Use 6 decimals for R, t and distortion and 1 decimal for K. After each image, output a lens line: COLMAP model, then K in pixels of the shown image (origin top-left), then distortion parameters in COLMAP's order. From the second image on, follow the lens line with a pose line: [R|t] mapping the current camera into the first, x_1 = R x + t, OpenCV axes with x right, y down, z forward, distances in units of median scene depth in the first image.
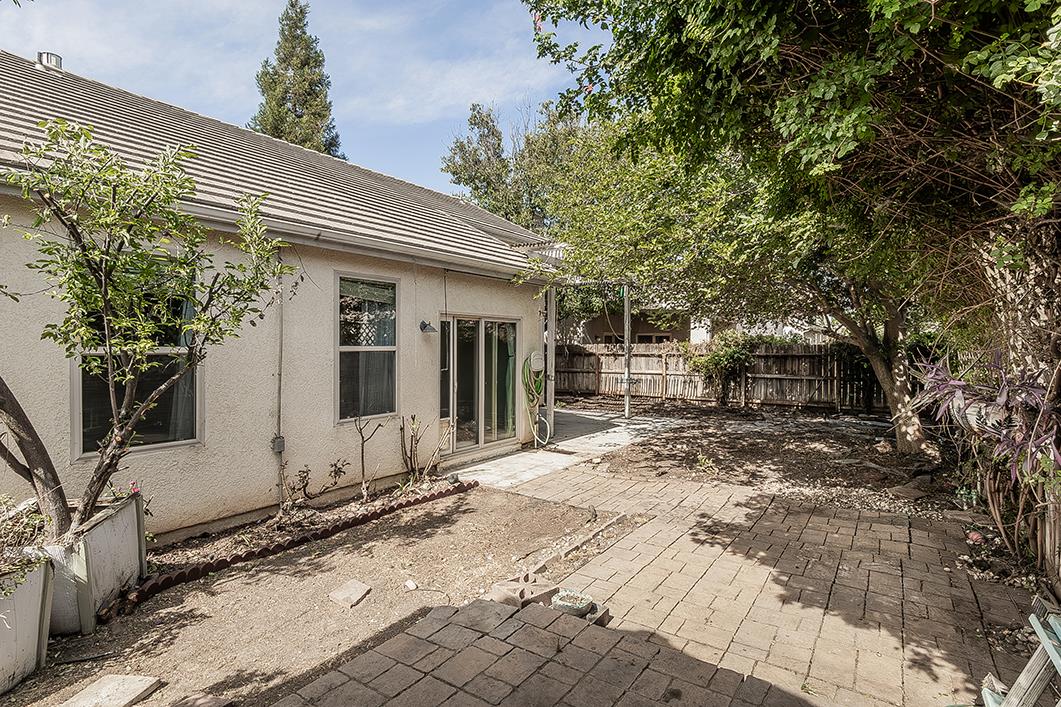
lens RADIAL K [[534.7, 0, 527.8], [0, 534.7, 348.8], [0, 0, 1]] dist [-0.009994, -0.000980]
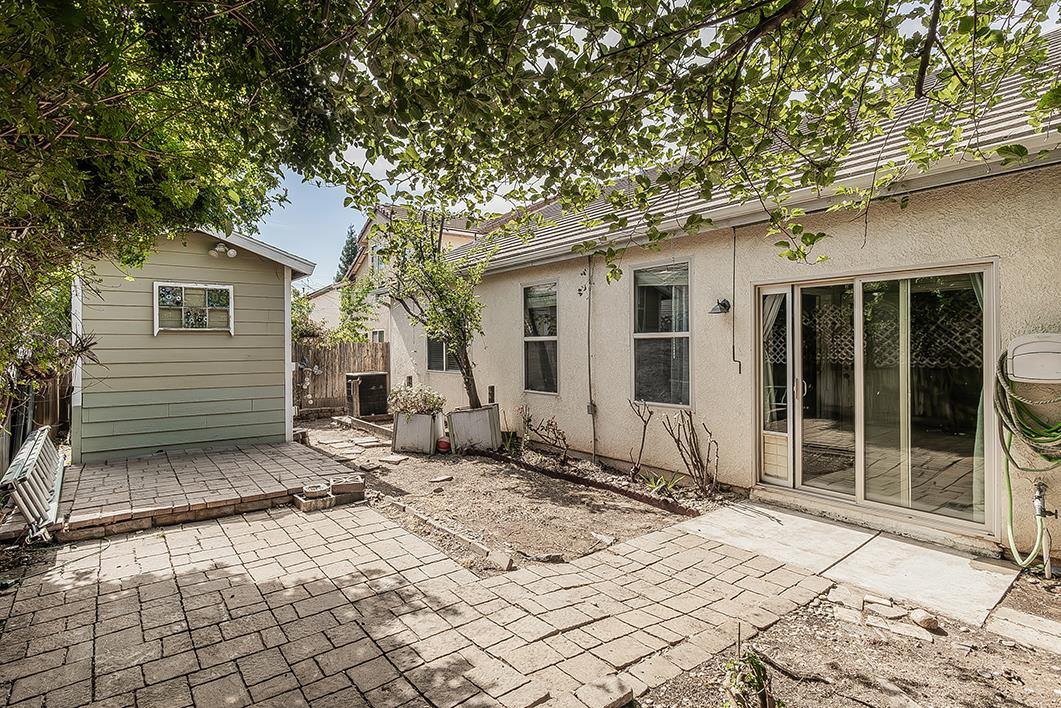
lens RADIAL K [[534.7, 0, 527.8], [0, 534.7, 349.3], [0, 0, 1]] dist [-0.009994, -0.000980]
pose [[-0.287167, 0.010099, -0.957827, 0.840496], [-0.001426, 0.999939, 0.010970, 0.017901], [0.957879, 0.004517, -0.287135, 1.215067]]
